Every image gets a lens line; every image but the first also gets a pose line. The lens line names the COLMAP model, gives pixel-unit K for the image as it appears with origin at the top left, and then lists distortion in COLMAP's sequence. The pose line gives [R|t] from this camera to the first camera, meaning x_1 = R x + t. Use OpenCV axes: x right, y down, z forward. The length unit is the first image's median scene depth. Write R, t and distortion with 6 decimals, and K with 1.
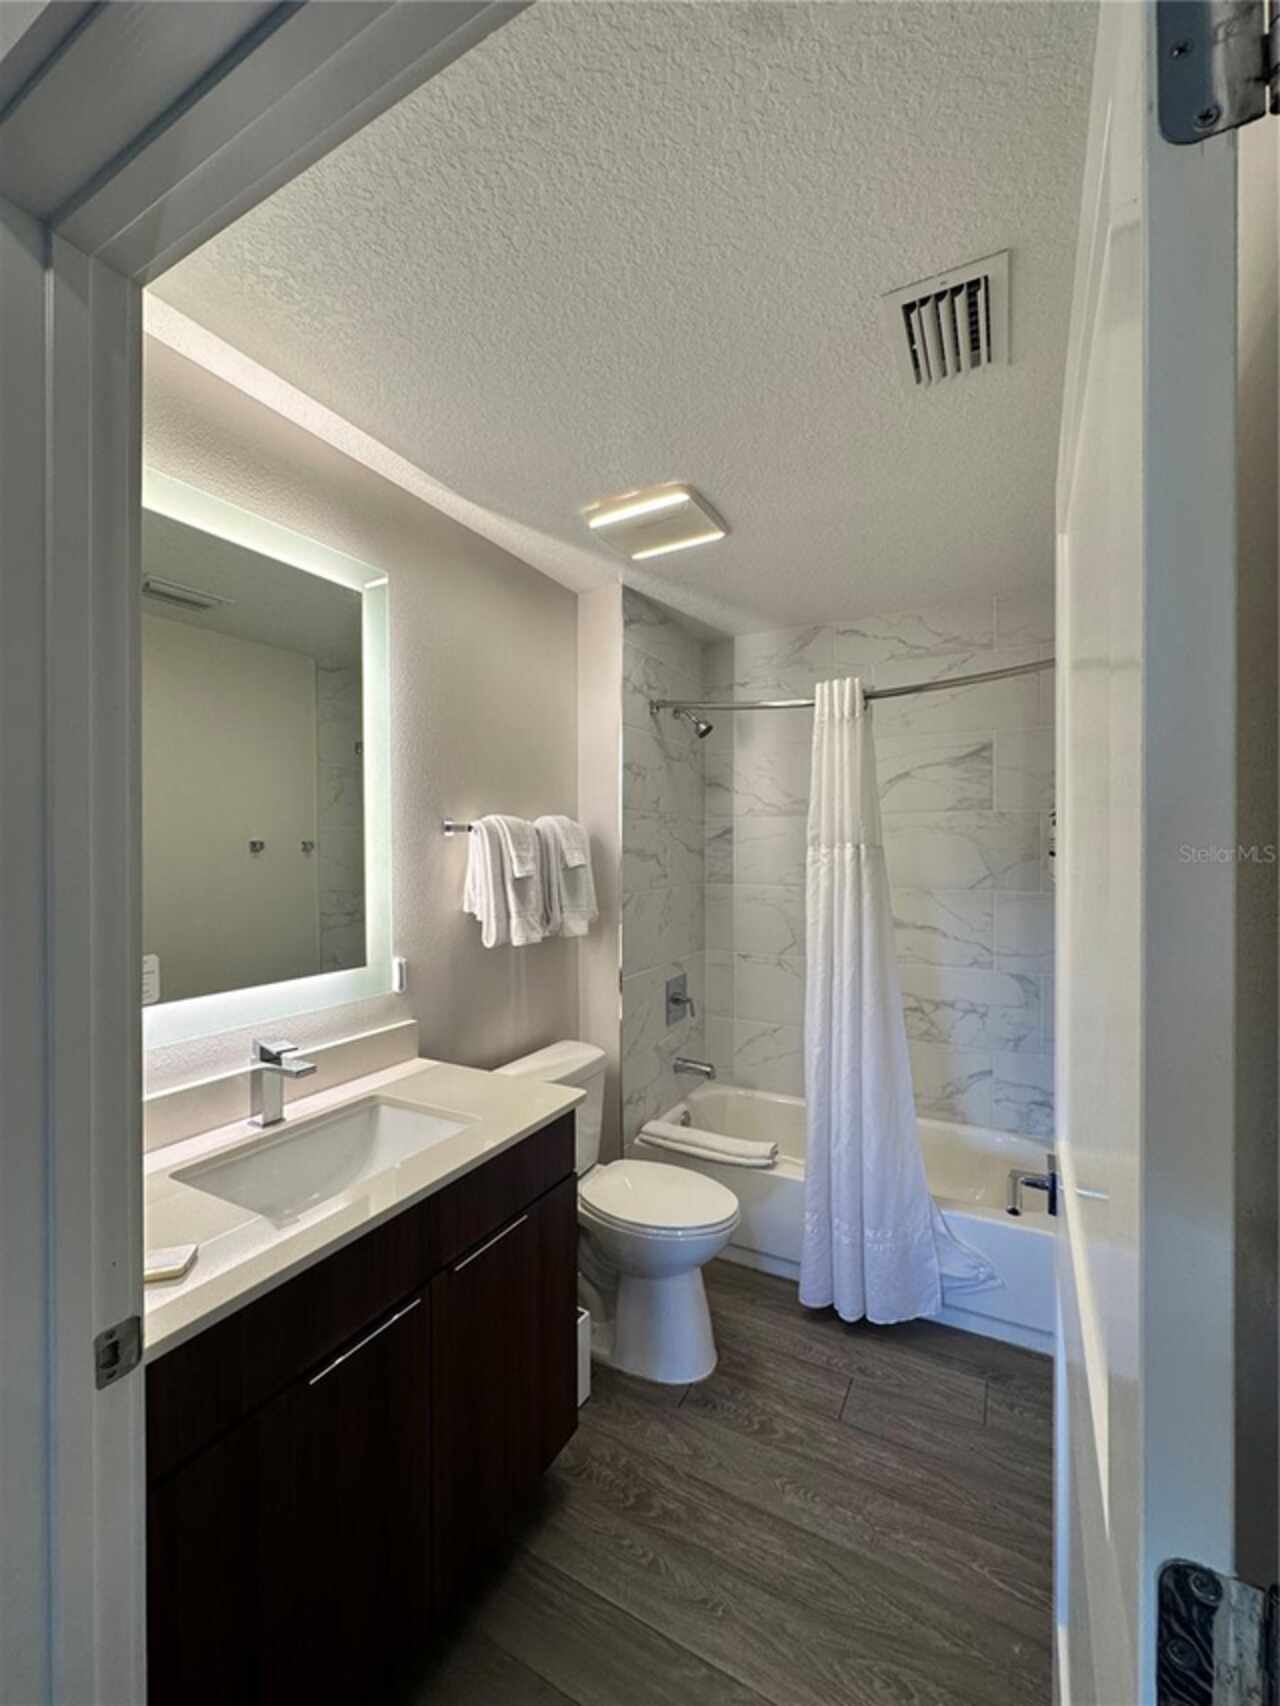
lens RADIAL K [[644.1, 0, 640.0], [0, 644.1, 853.0], [0, 0, 1]] dist [-0.031822, -0.000025]
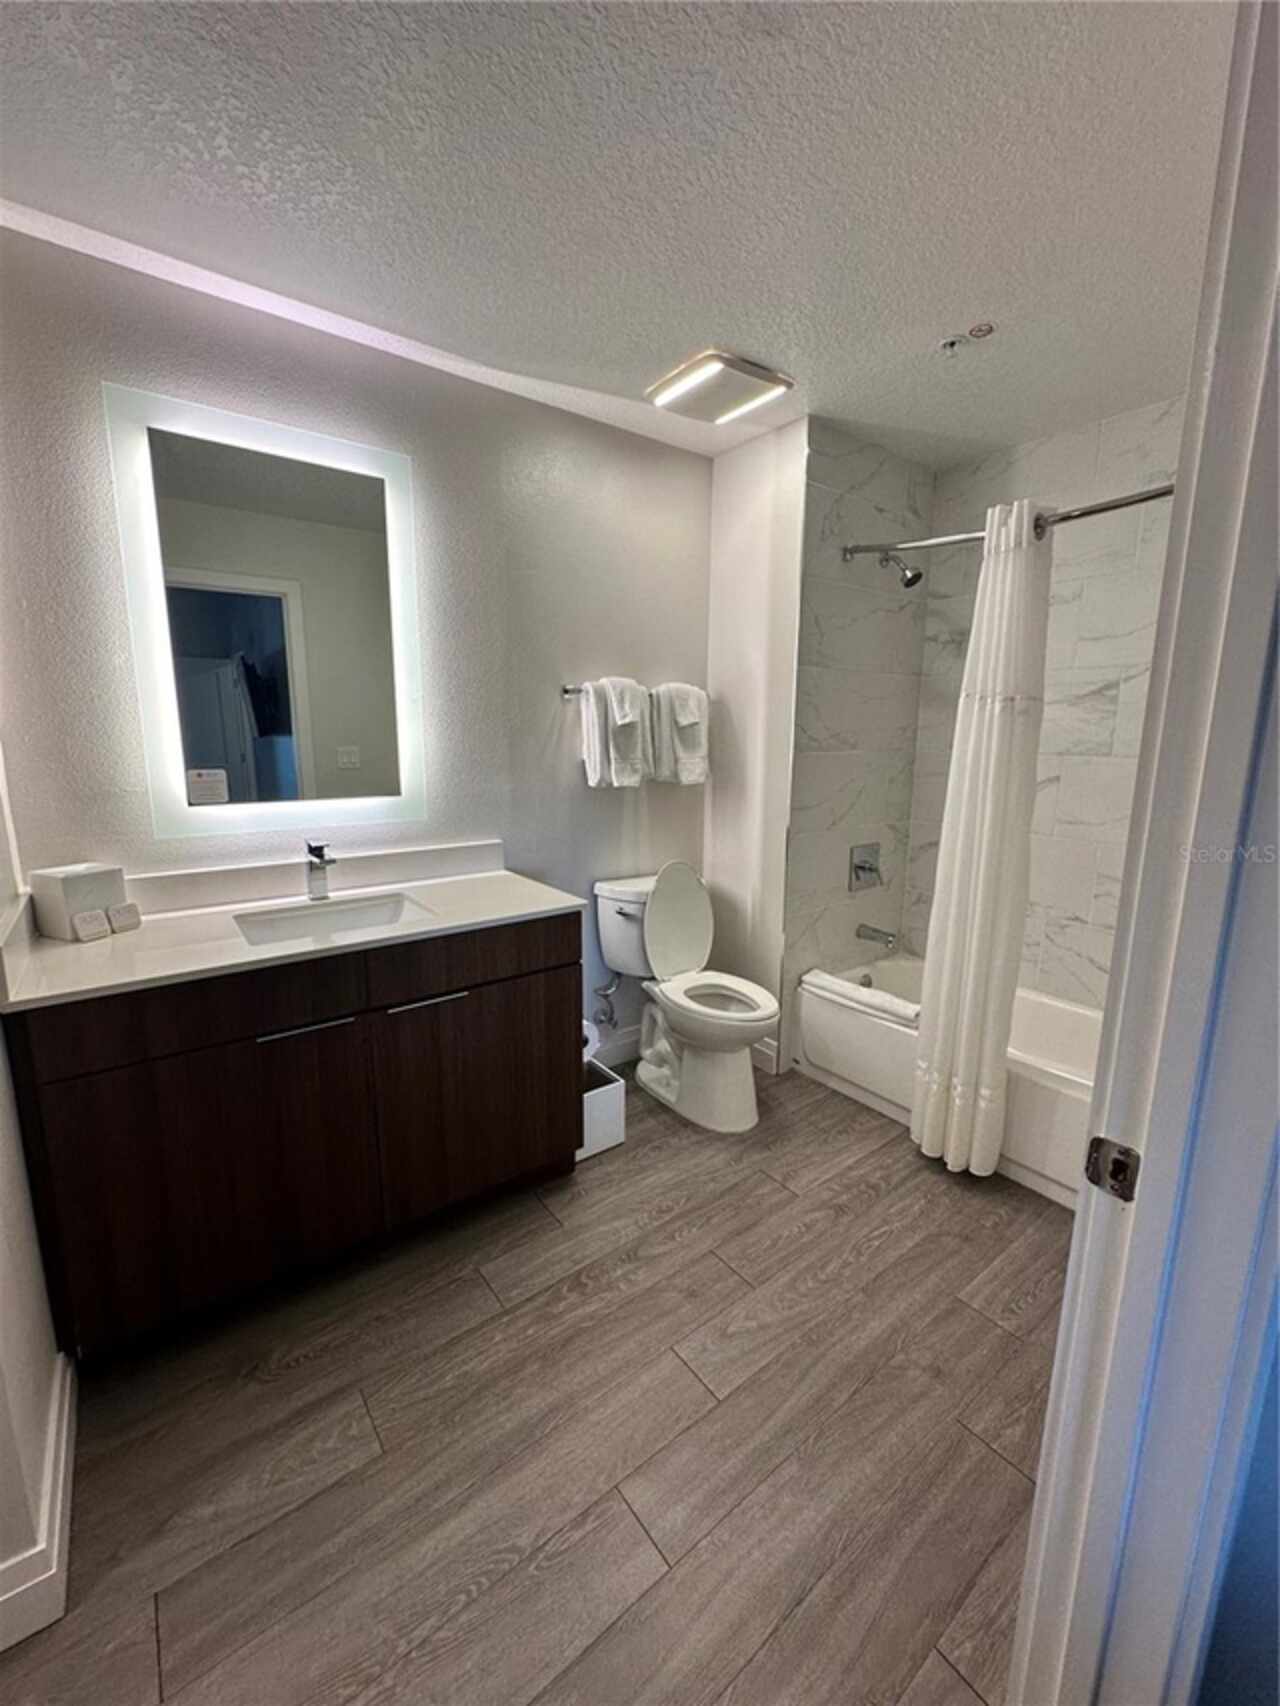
lens RADIAL K [[685.1, 0, 640.0], [0, 685.1, 853.0], [0, 0, 1]] dist [-0.000484, 0.000011]
pose [[0.897951, 0.066546, -0.435034, 0.350662], [0.011578, 0.984588, 0.174506, 0.032700], [0.439942, -0.161735, 0.883342, -0.144891]]
